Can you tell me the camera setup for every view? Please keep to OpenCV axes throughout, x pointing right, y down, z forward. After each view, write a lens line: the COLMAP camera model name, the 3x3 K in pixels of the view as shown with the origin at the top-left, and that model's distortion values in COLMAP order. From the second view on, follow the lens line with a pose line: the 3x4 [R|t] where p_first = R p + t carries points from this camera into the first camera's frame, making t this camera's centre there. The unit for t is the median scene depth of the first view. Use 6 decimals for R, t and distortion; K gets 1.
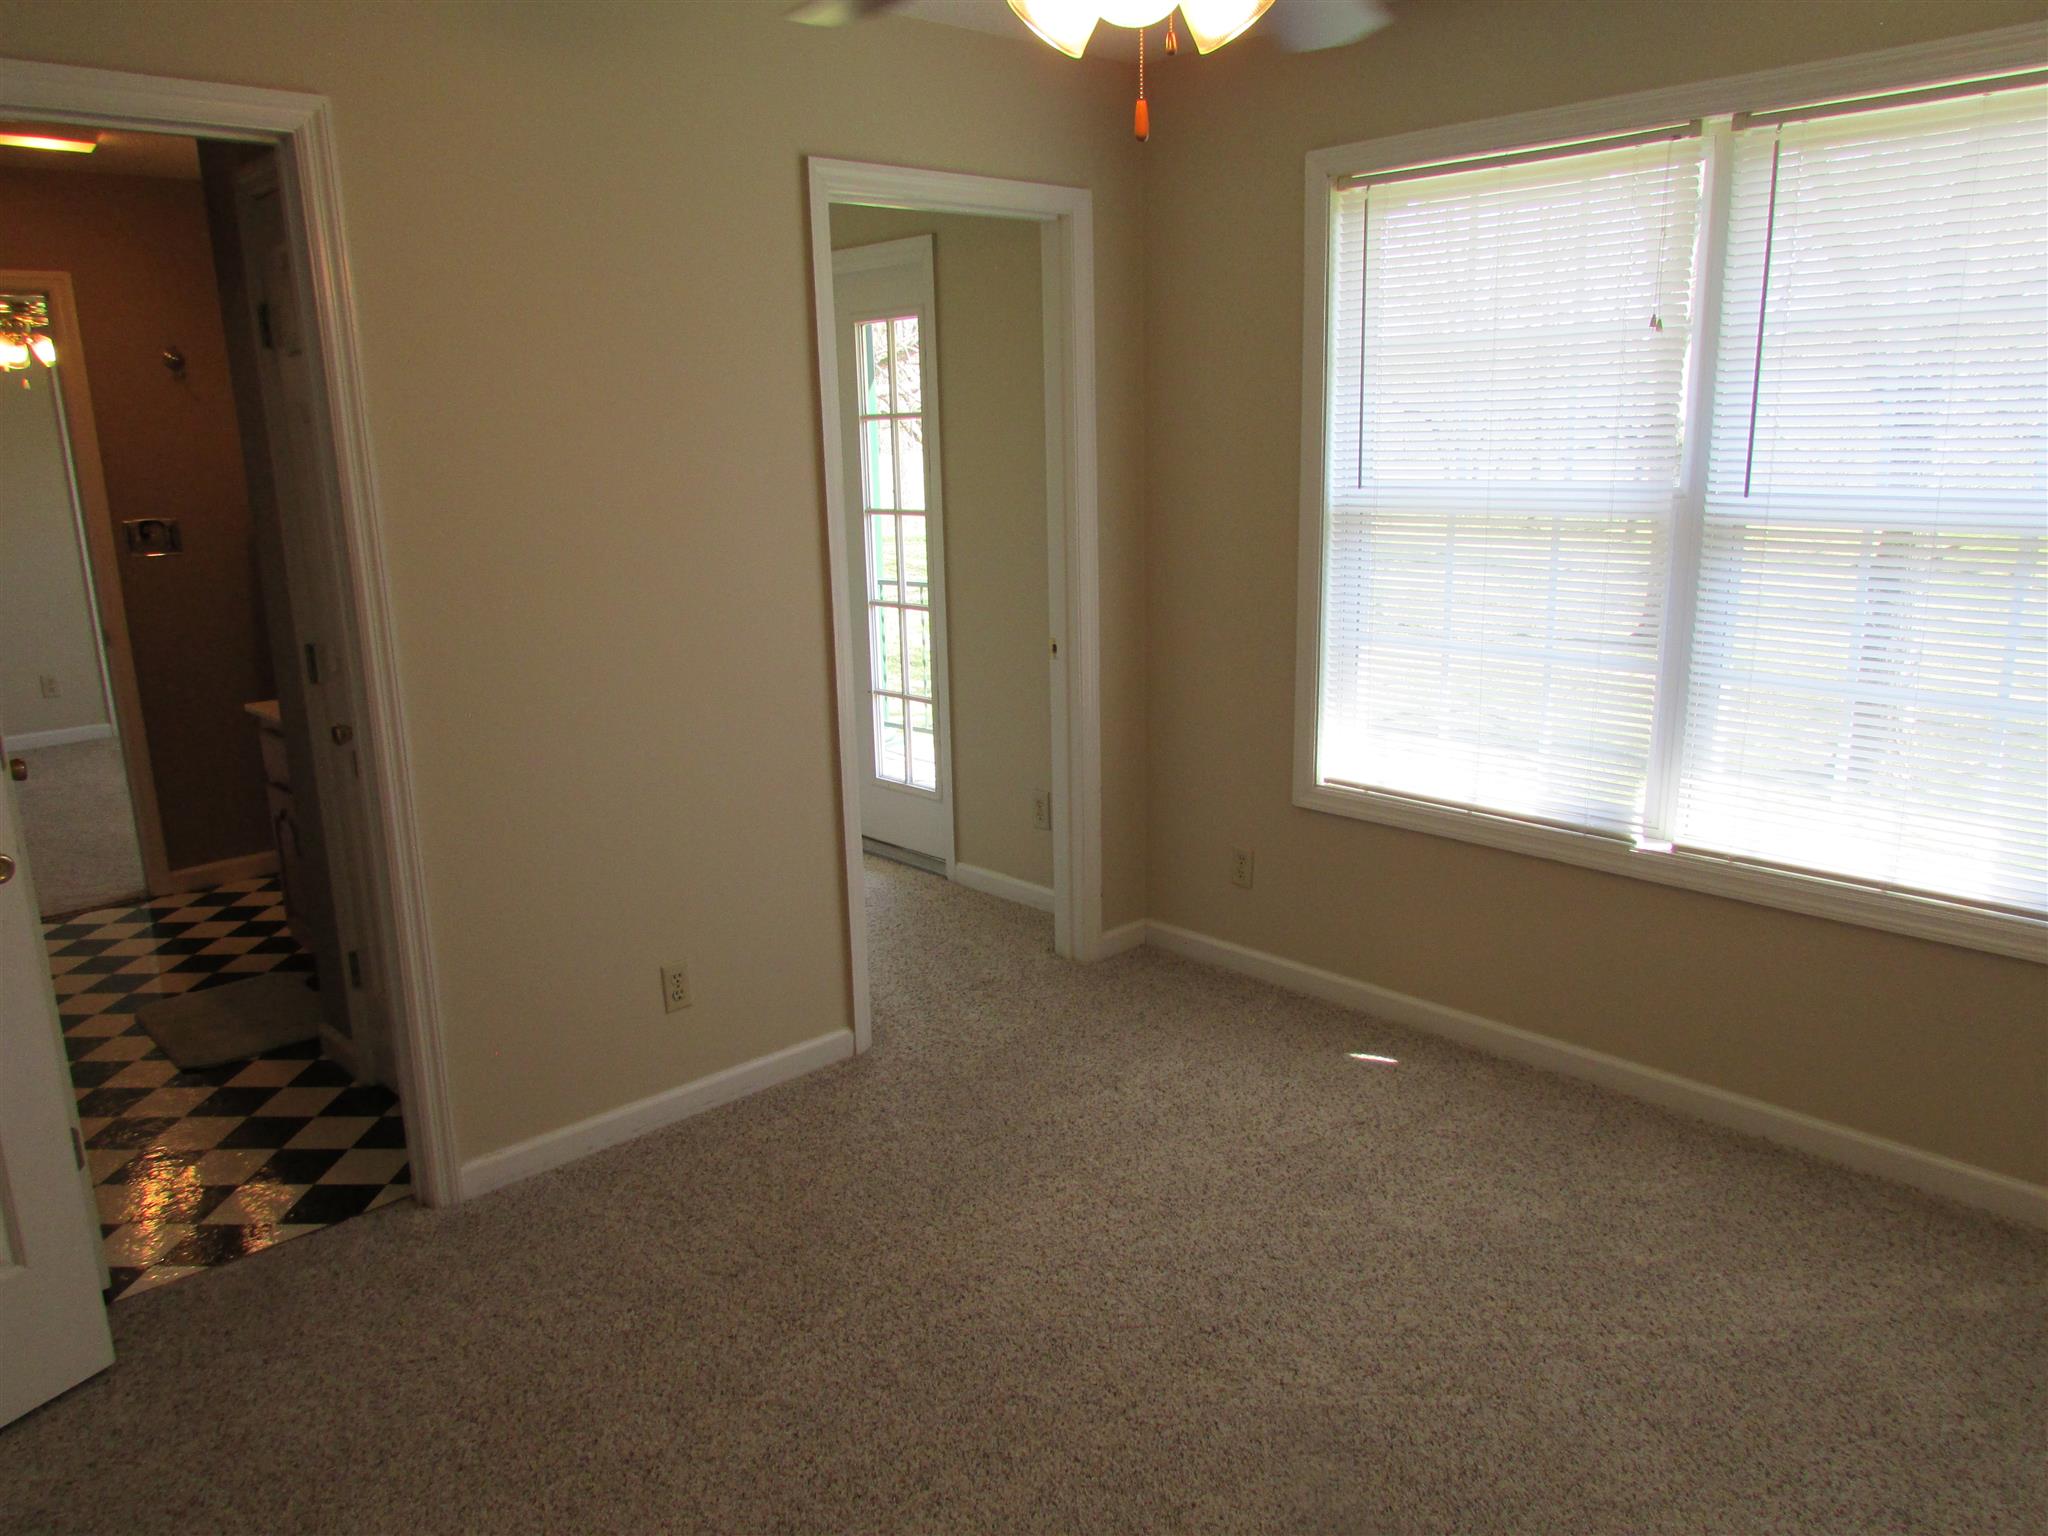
lens RADIAL K [[1463.9, 0, 1016.6], [0, 1463.9, 762.8], [0, 0, 1]] dist [-0.018957, 0.000249]
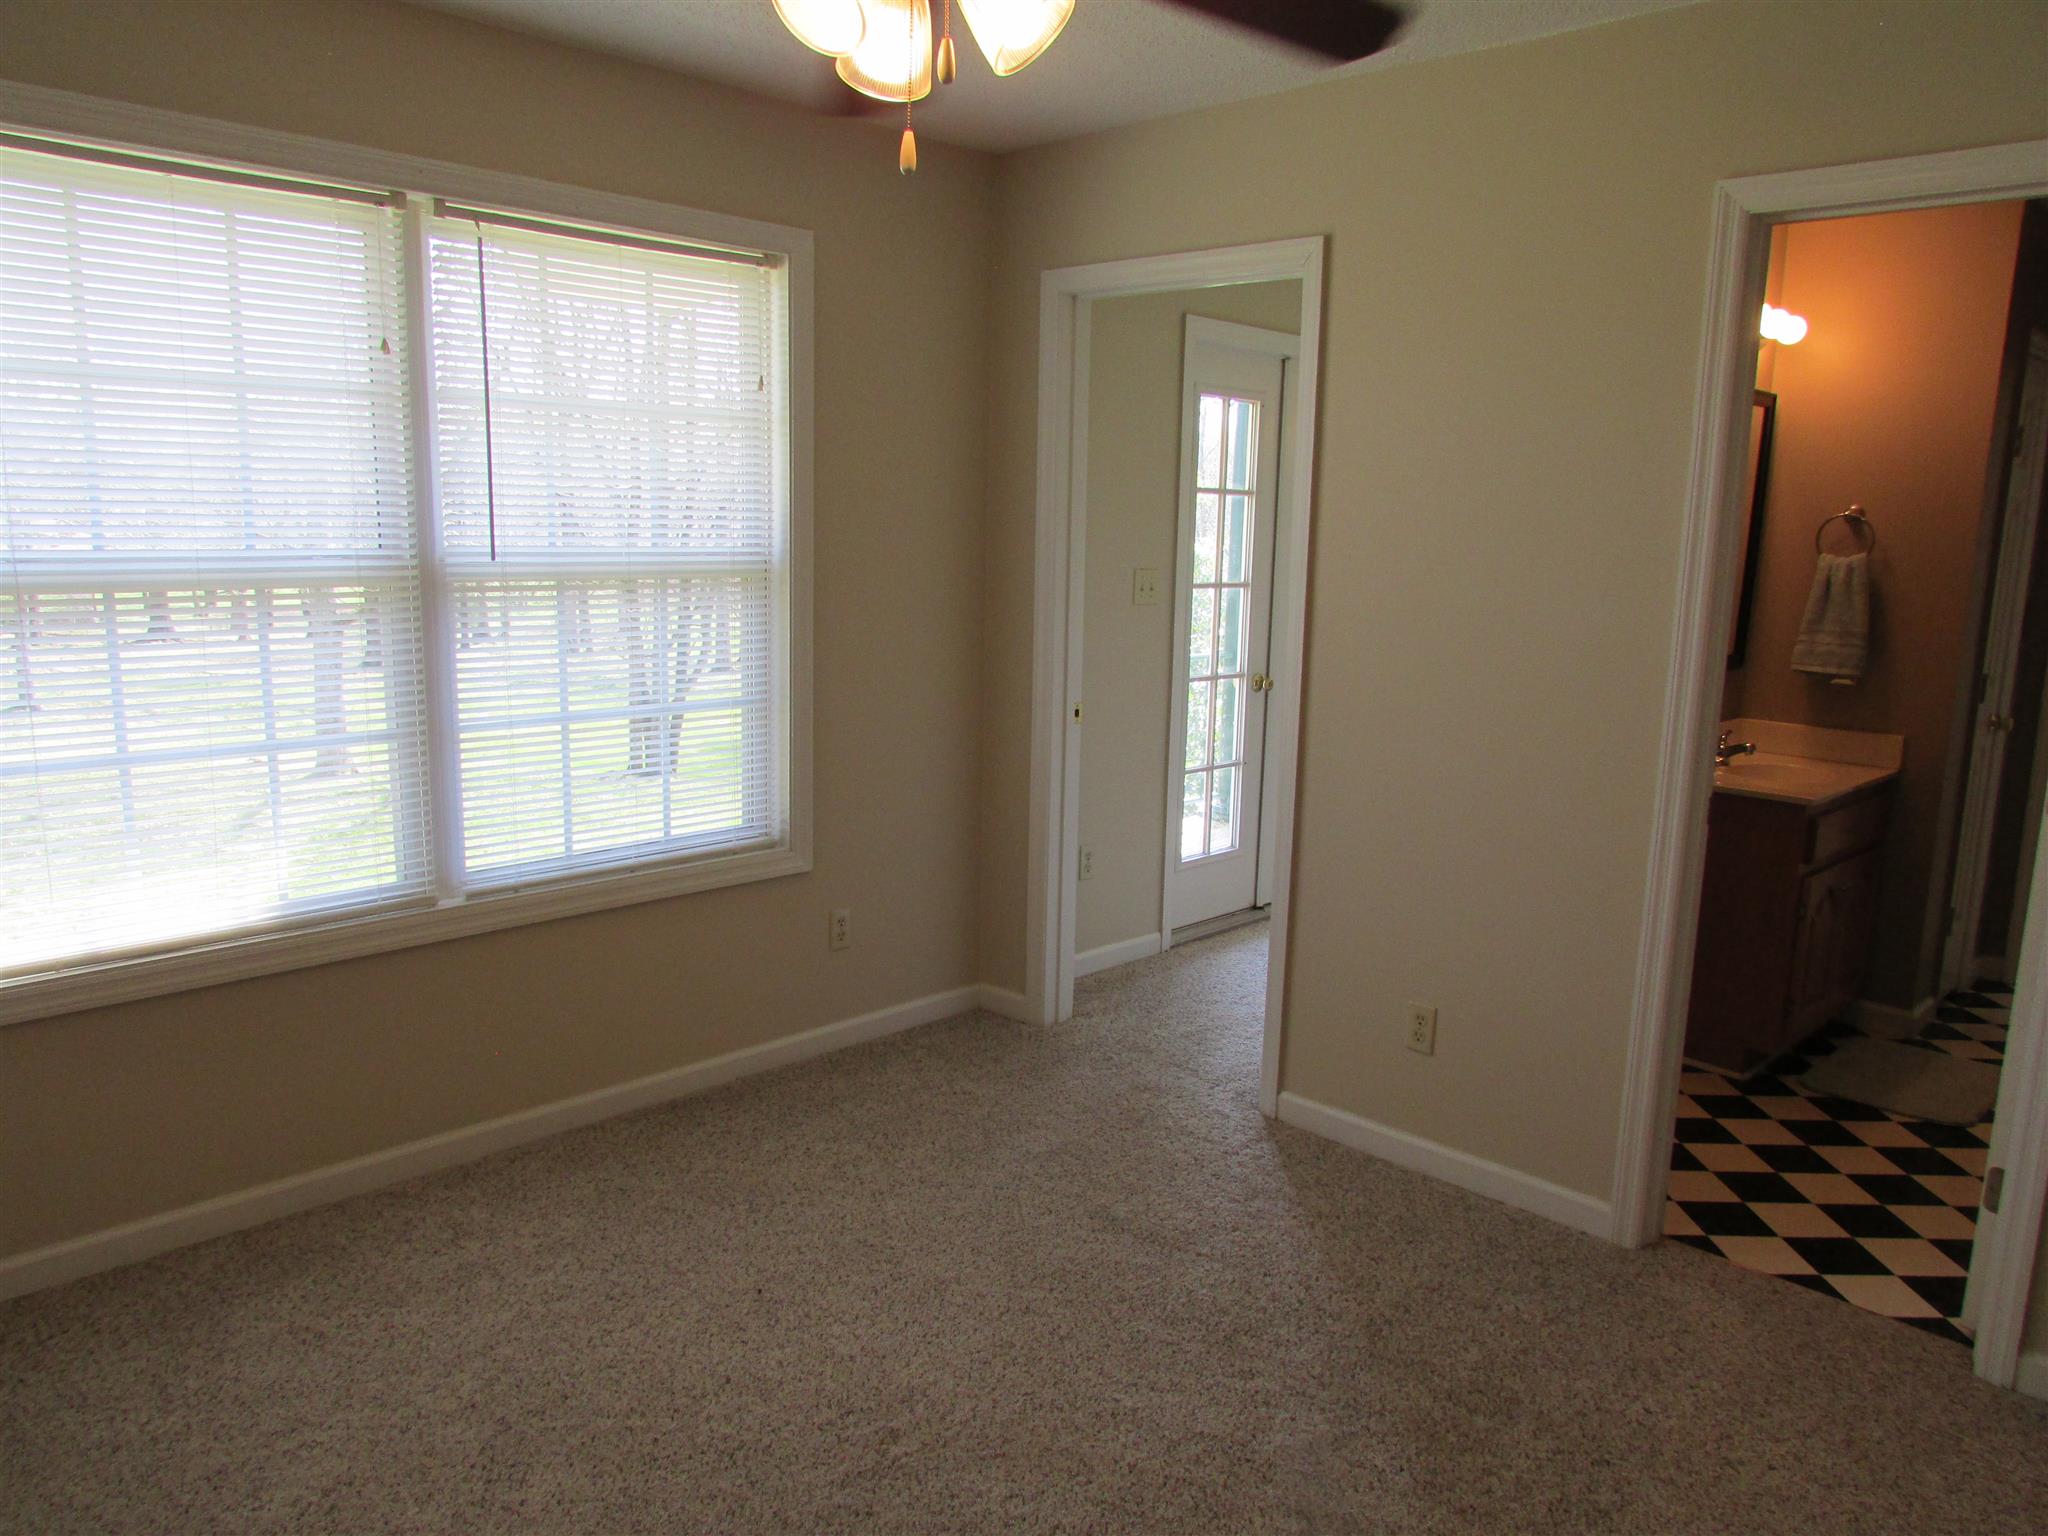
lens RADIAL K [[1463.9, 0, 1017.3], [0, 1463.9, 772.4], [0, 0, 1]] dist [-0.018957, 0.000249]
pose [[-0.031212, -0.170018, 0.984946, -0.626082], [0.199674, 0.964502, 0.172817, -0.142158], [-0.979365, 0.202062, 0.003844, 0.660150]]
